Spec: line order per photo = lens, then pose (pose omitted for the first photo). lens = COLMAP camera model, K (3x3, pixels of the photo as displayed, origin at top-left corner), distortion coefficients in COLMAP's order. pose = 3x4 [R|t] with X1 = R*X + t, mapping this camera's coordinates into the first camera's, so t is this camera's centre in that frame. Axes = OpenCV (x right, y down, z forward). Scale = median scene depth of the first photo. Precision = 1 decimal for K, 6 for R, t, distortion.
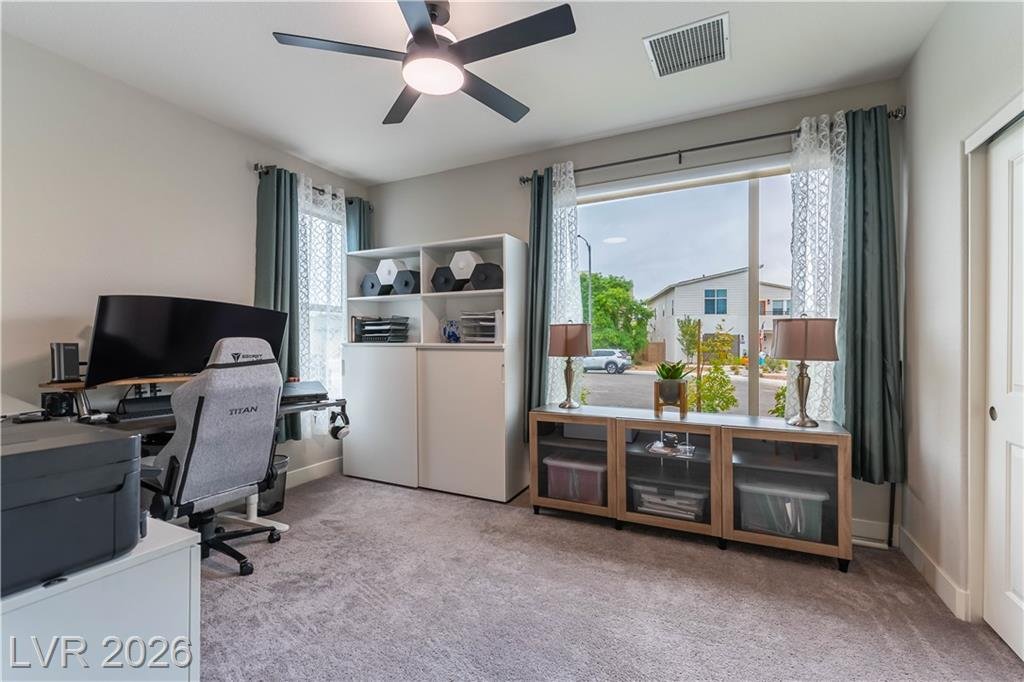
lens RADIAL K [[442.5, 0, 512.8], [0, 442.5, 342.7], [0, 0, 1]] dist [-0.001758, -0.000076]
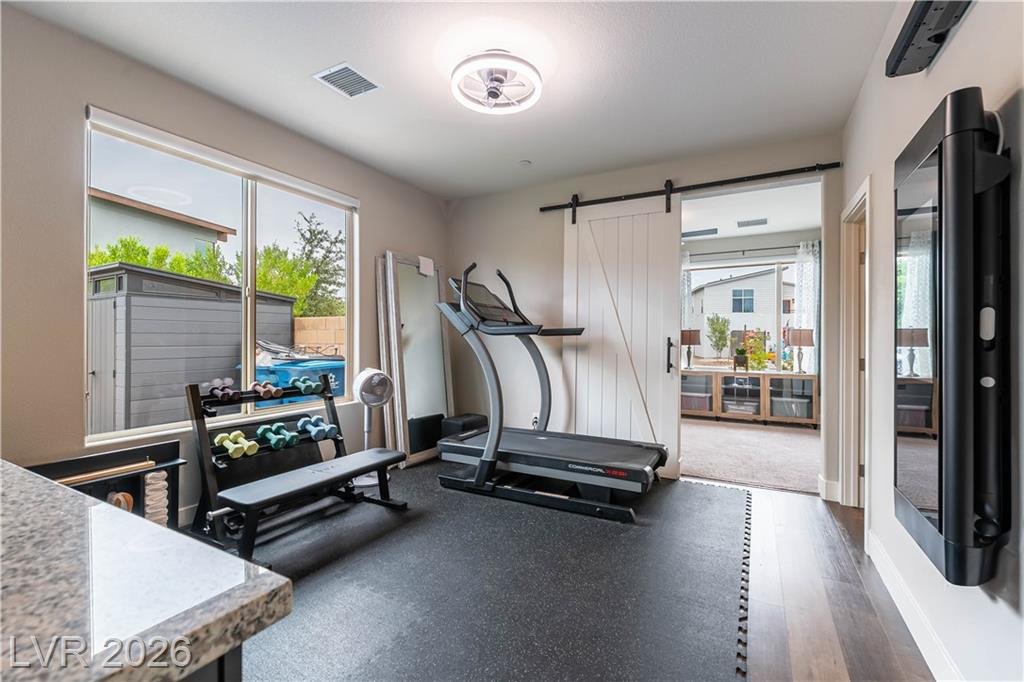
lens RADIAL K [[442.5, 0, 512.3], [0, 442.5, 339.4], [0, 0, 1]] dist [-0.001758, -0.000076]
pose [[0.999026, -0.000215, -0.044125, -0.715085], [0.000251, 1.000000, 0.000813, 0.001798], [0.044124, -0.000823, 0.999026, -1.316612]]
